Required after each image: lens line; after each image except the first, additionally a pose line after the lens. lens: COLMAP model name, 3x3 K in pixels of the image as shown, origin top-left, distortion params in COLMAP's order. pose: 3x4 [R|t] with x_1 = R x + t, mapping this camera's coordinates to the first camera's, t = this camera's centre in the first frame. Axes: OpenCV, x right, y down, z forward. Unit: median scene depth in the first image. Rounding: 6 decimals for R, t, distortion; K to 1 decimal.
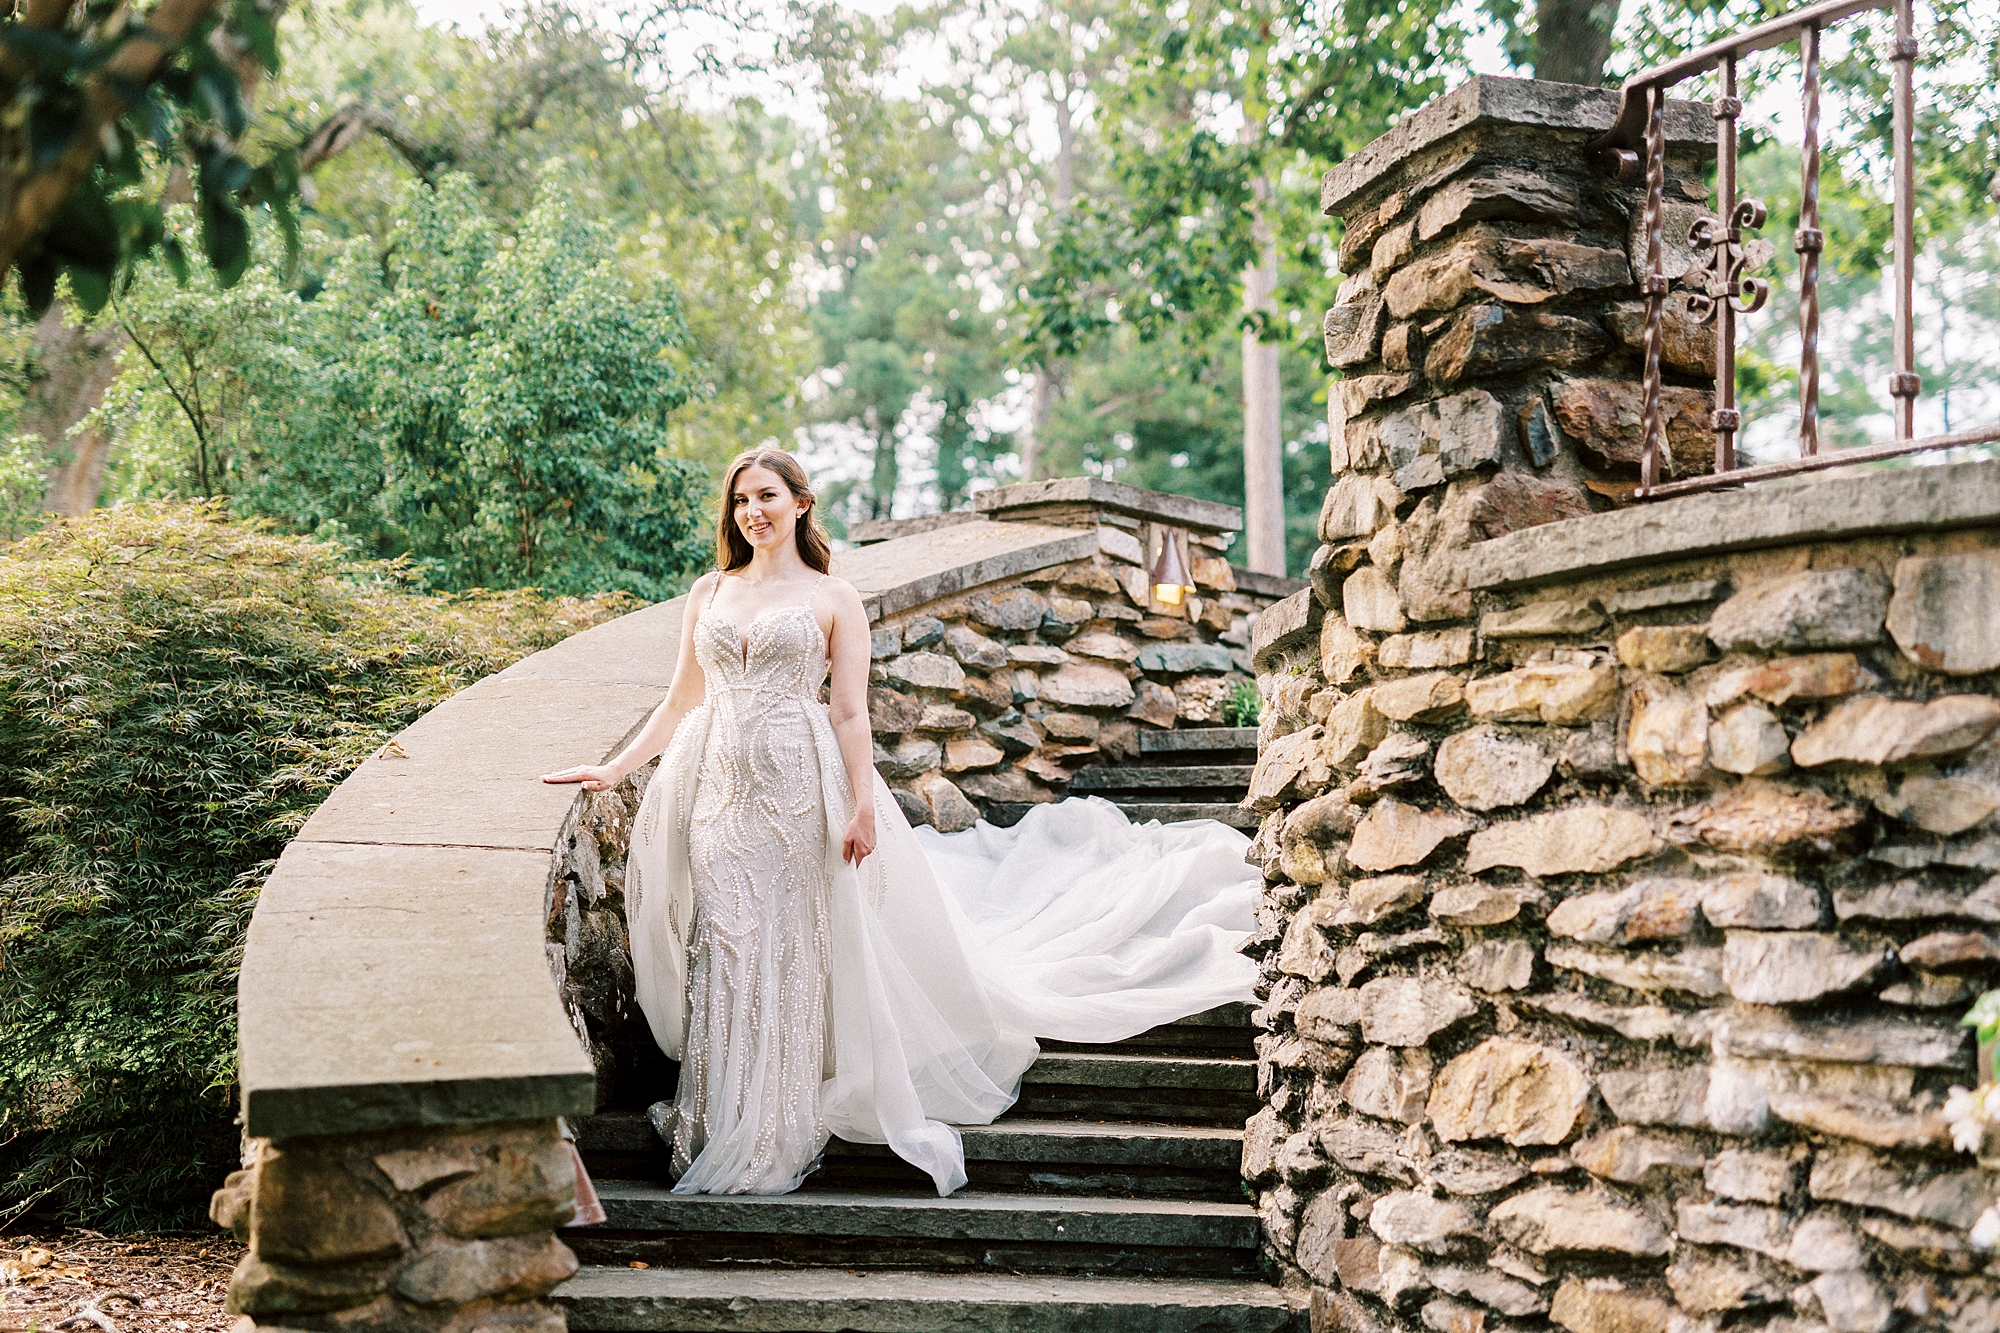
lens RADIAL K [[2750.9, 0, 1038.1], [0, 2750.9, 630.8], [0, 0, 1]] dist [-0.001473, 0.026193]
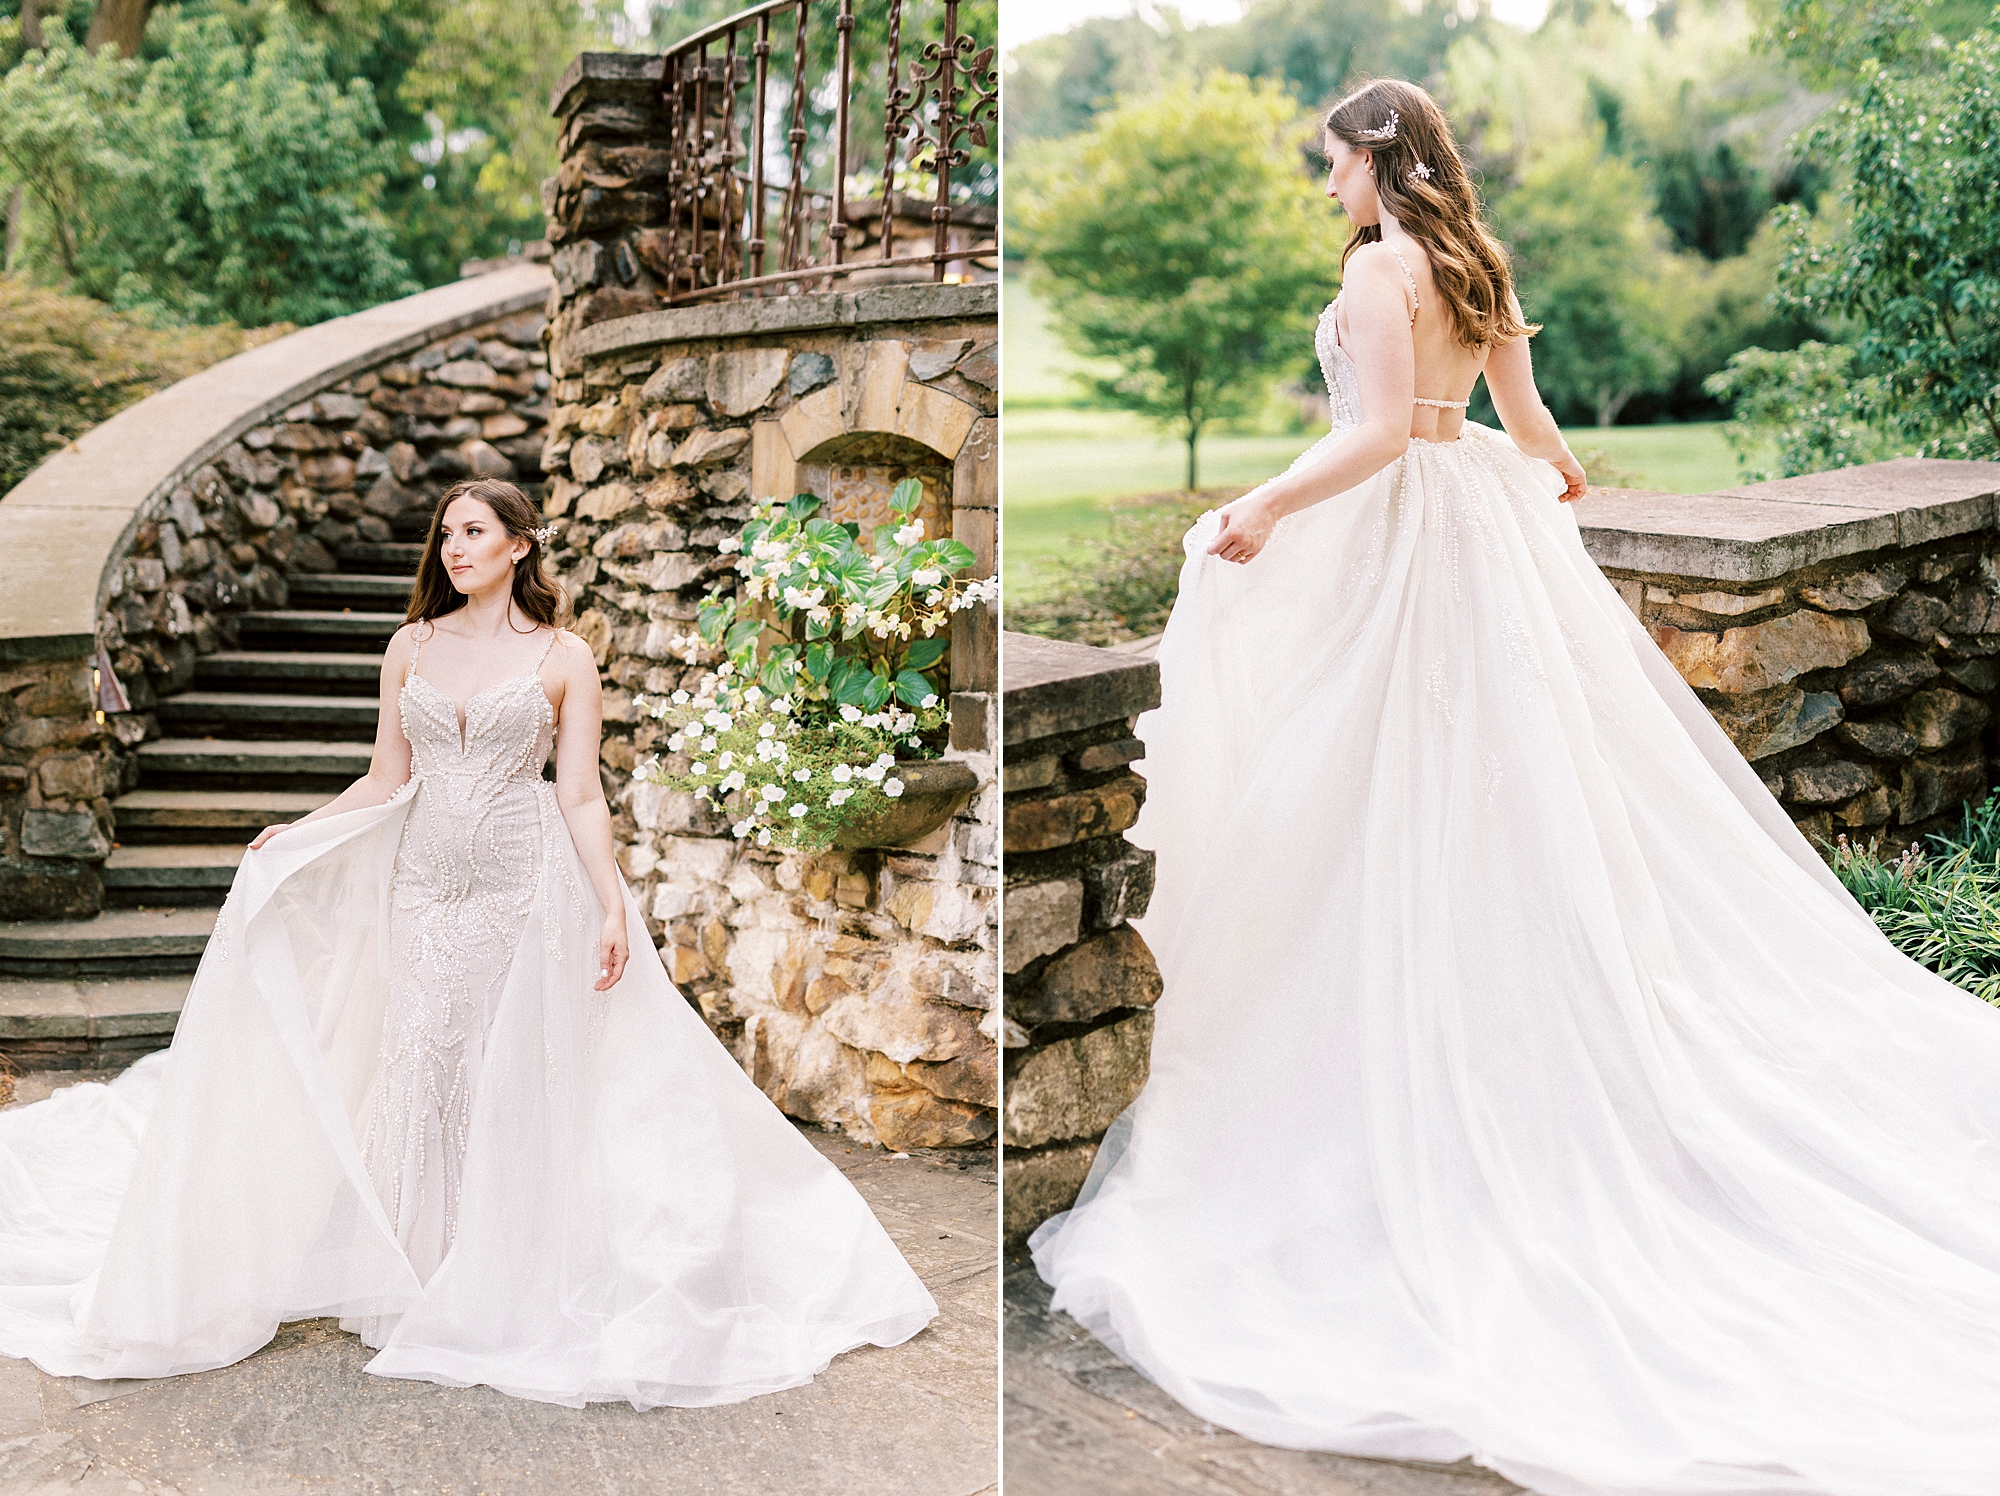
lens RADIAL K [[2311.7, 0, 603.9], [0, 2311.7, 740.7], [0, 0, 1]] dist [-0.017348, 0.012391]
pose [[0.987033, -0.001718, -0.160509, 0.385521], [0.034665, 0.978628, 0.202696, -0.070014], [0.156730, -0.205632, 0.965998, -0.451588]]
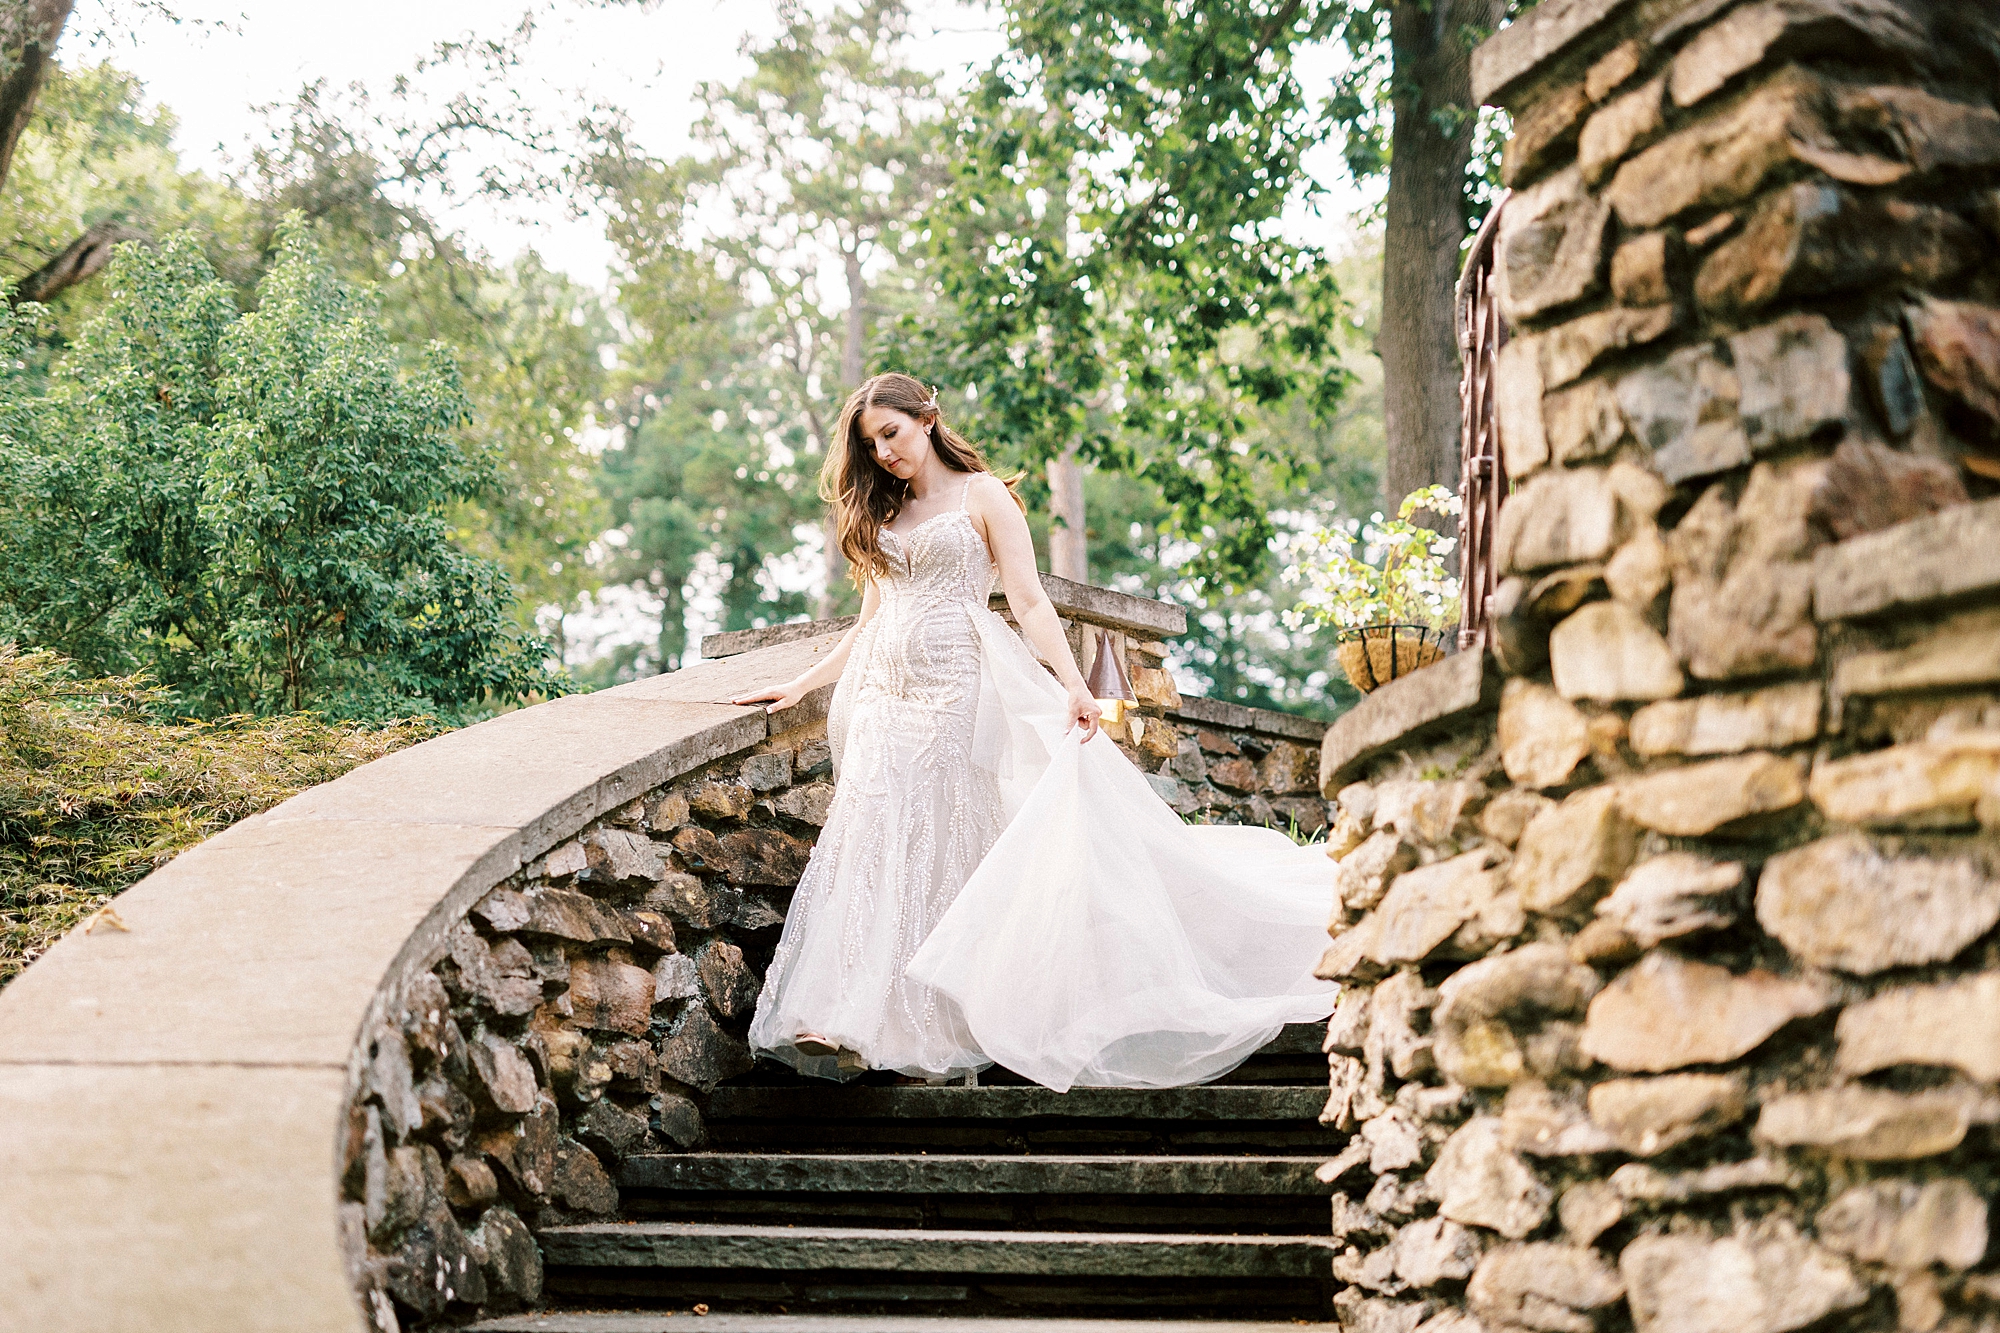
lens RADIAL K [[2709.2, 0, 1000.0], [0, 2709.2, 666.5], [0, 0, 1]] dist [-0.013933, 0.020920]
pose [[0.997438, -0.014805, 0.069993, -0.069981], [0.018221, 0.998660, -0.048427, 0.020623], [-0.069182, 0.049579, 0.996371, 0.368952]]
